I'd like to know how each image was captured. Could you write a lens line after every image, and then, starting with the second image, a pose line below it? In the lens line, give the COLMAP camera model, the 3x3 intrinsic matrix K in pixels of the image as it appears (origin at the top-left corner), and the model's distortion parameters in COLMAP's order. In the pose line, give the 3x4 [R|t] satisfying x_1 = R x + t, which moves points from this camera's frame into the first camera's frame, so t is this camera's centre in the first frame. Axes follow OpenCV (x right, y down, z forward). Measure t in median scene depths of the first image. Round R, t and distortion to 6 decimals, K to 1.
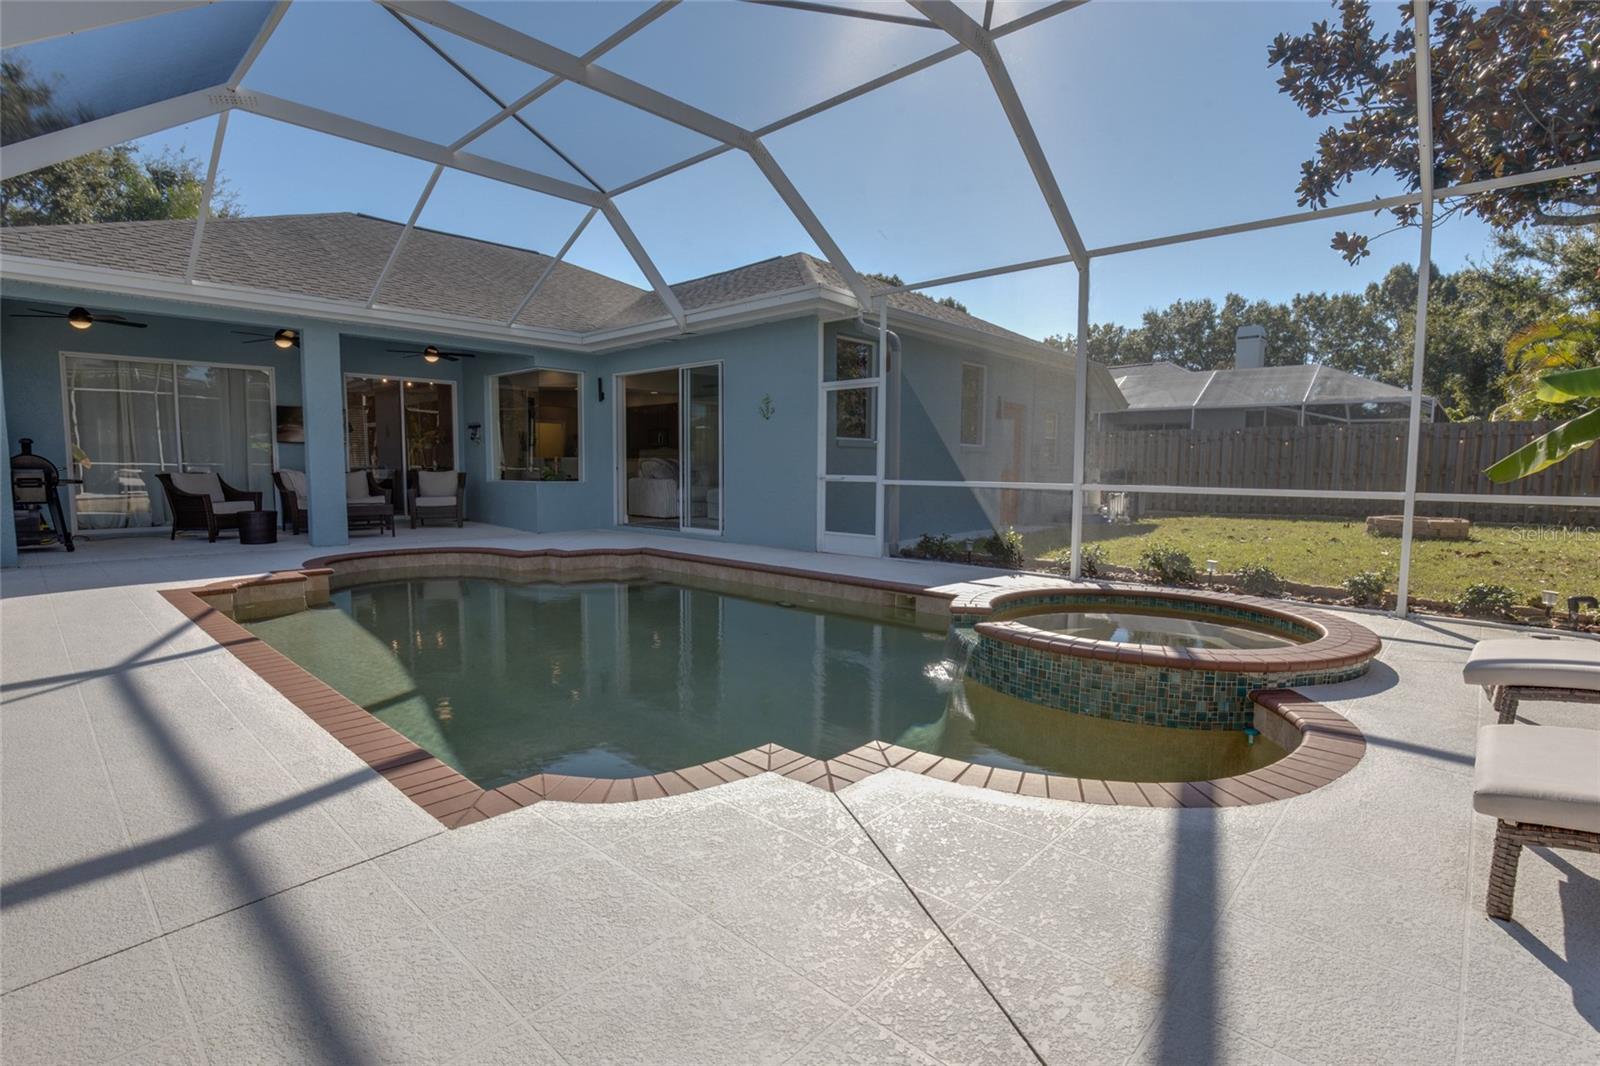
lens RADIAL K [[758.9, 0, 804.2], [0, 758.9, 541.8], [0, 0, 1]] dist [-0.033789, 0.000160]
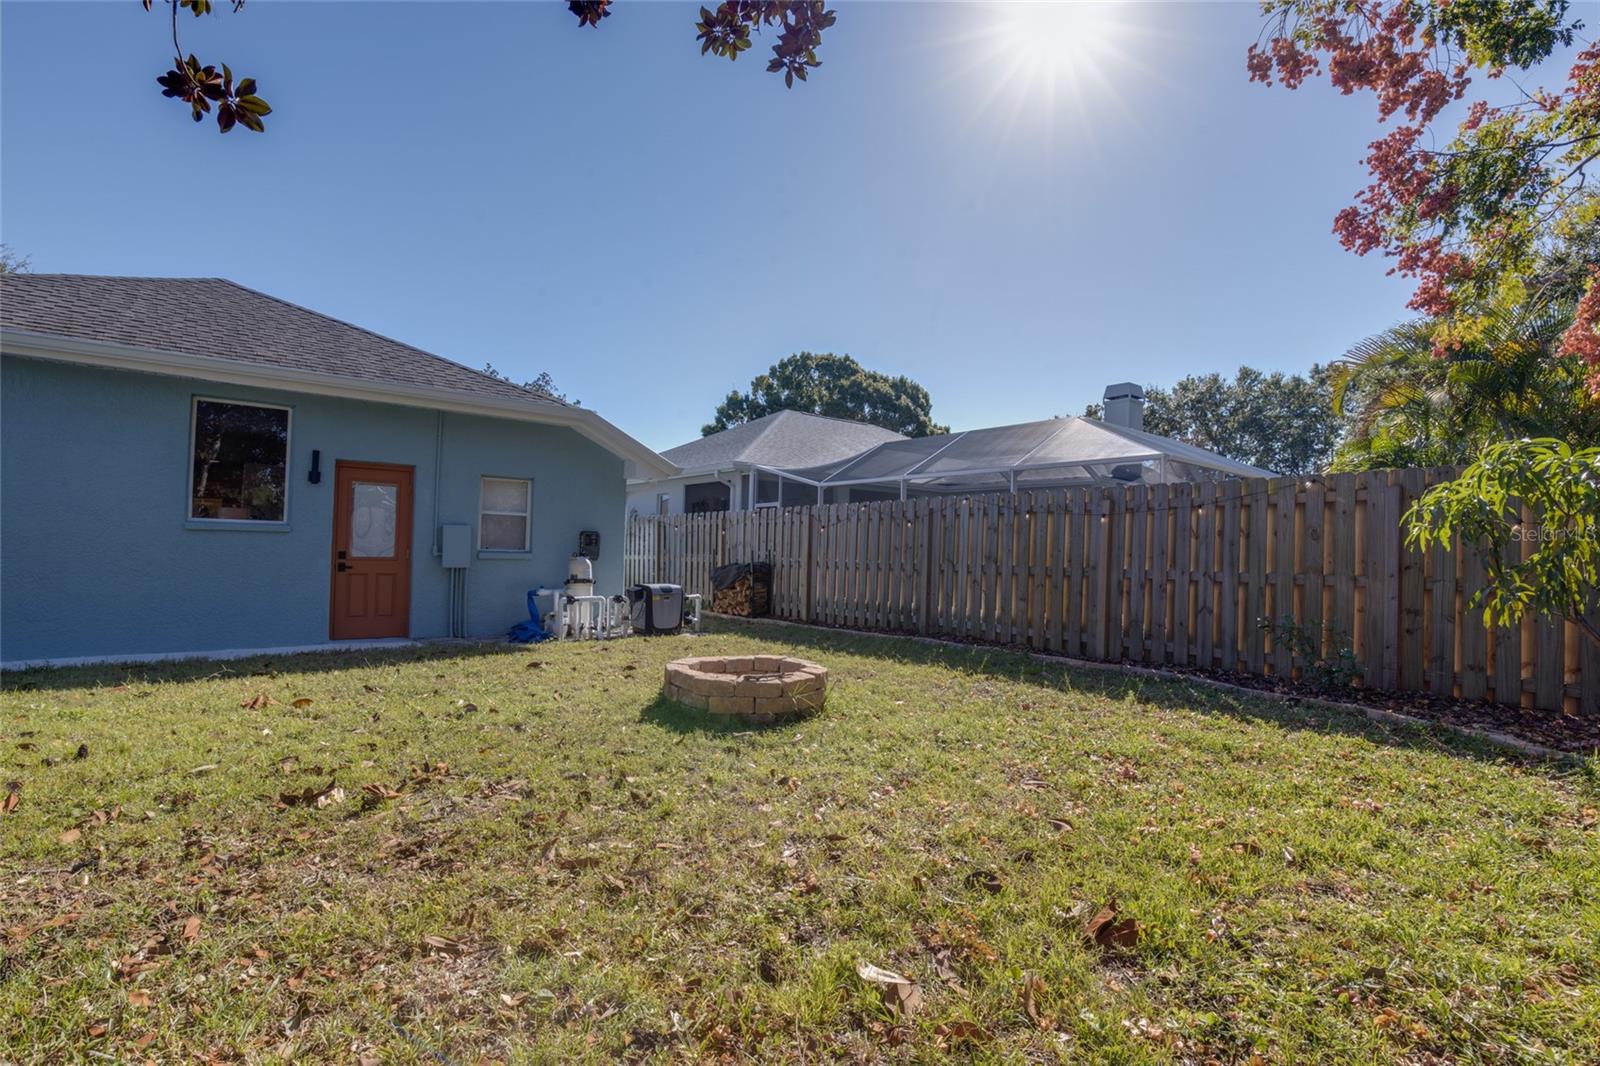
lens RADIAL K [[736.7, 0, 802.0], [0, 736.7, 537.1], [0, 0, 1]] dist [-0.031909, 0.000344]
pose [[0.990217, 0.010356, -0.139150, 0.939259], [-0.027196, 0.992440, -0.119676, -0.063145], [0.136859, 0.122289, 0.983013, 0.539227]]
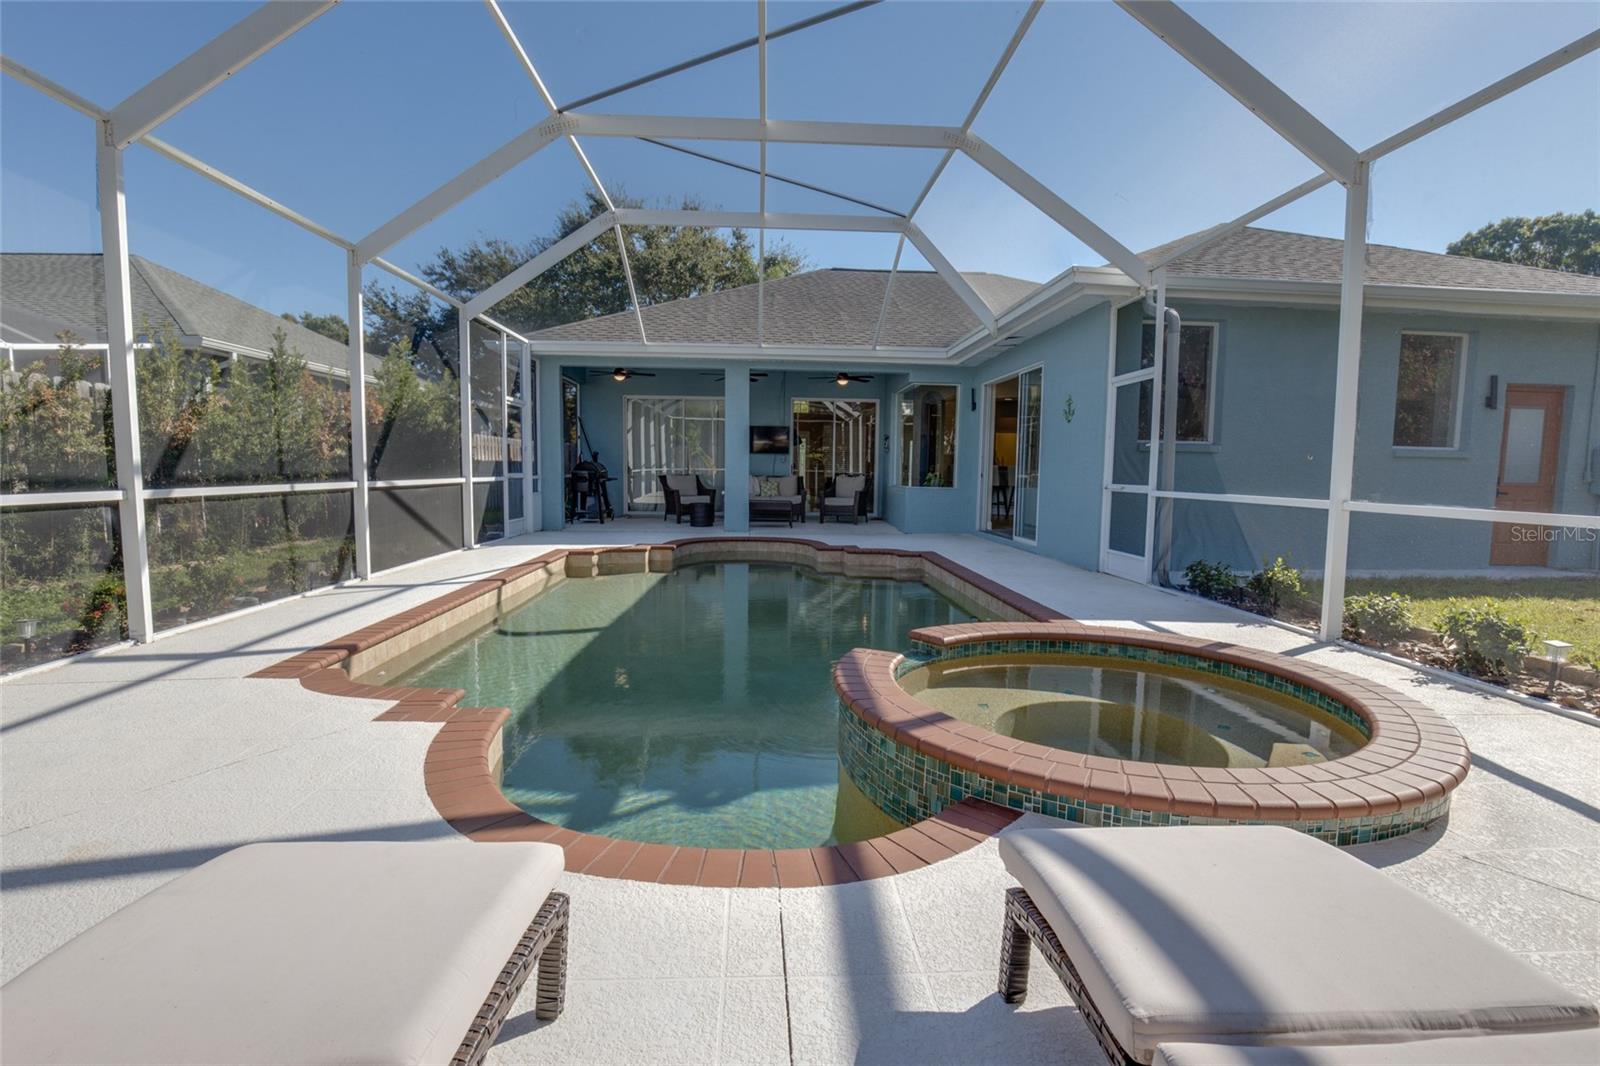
lens RADIAL K [[736.7, 0, 802.0], [0, 736.7, 537.1], [0, 0, 1]] dist [-0.031909, 0.000344]
pose [[0.717579, 0.064948, -0.693442, 0.325174], [-0.075670, 0.997019, 0.015078, -0.012142], [0.692354, 0.041653, 0.720355, 0.140685]]
